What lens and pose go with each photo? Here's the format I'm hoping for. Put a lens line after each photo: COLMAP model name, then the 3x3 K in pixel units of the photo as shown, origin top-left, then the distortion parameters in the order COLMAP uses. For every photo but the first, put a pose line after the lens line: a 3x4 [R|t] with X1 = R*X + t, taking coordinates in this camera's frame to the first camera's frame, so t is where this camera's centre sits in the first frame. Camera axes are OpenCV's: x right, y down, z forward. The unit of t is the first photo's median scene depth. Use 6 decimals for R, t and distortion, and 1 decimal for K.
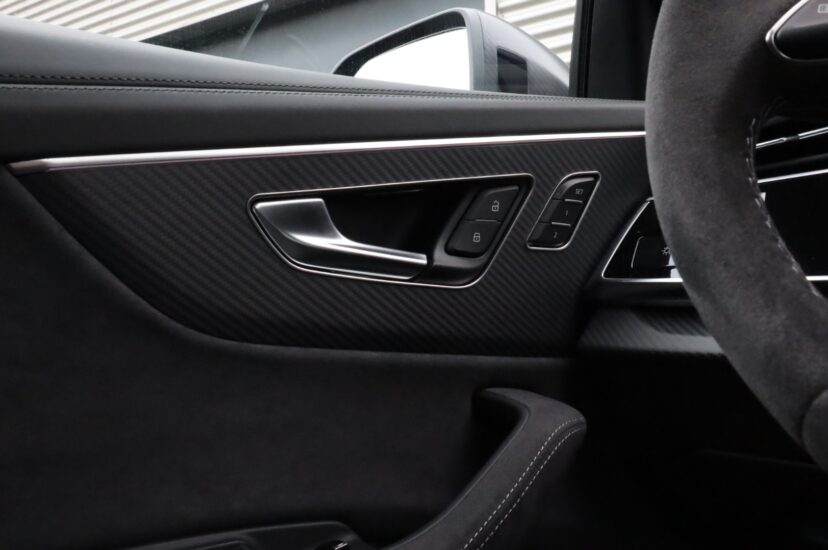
lens RADIAL K [[699.4, 0, 415.5], [0, 699.4, 272.0], [0, 0, 1]] dist [-0.007822, -0.003065]
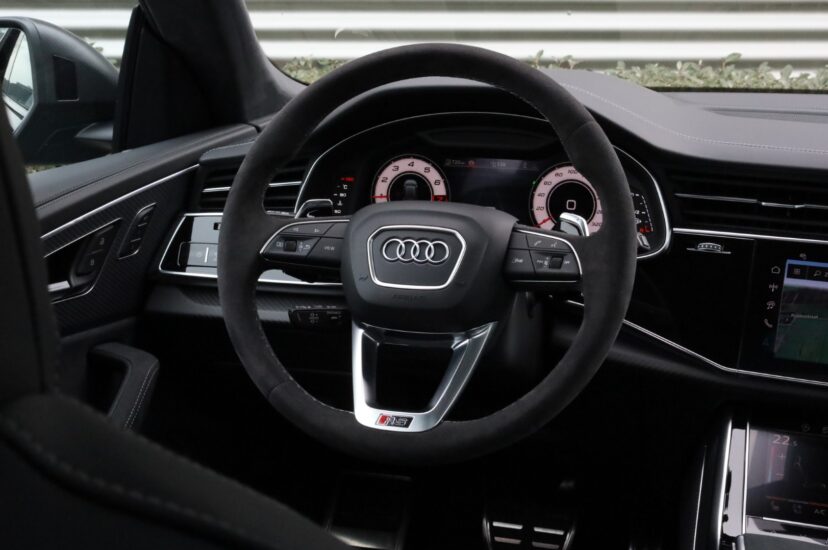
lens RADIAL K [[1206.8, 0, 417.9], [0, 1206.8, 276.5], [0, 0, 1]] dist [0.018246, 0.000000]
pose [[0.812976, -0.109344, 0.571939, -0.889502], [-0.050713, 0.965184, 0.256610, -0.763109], [-0.580085, -0.237623, 0.779126, -1.596111]]
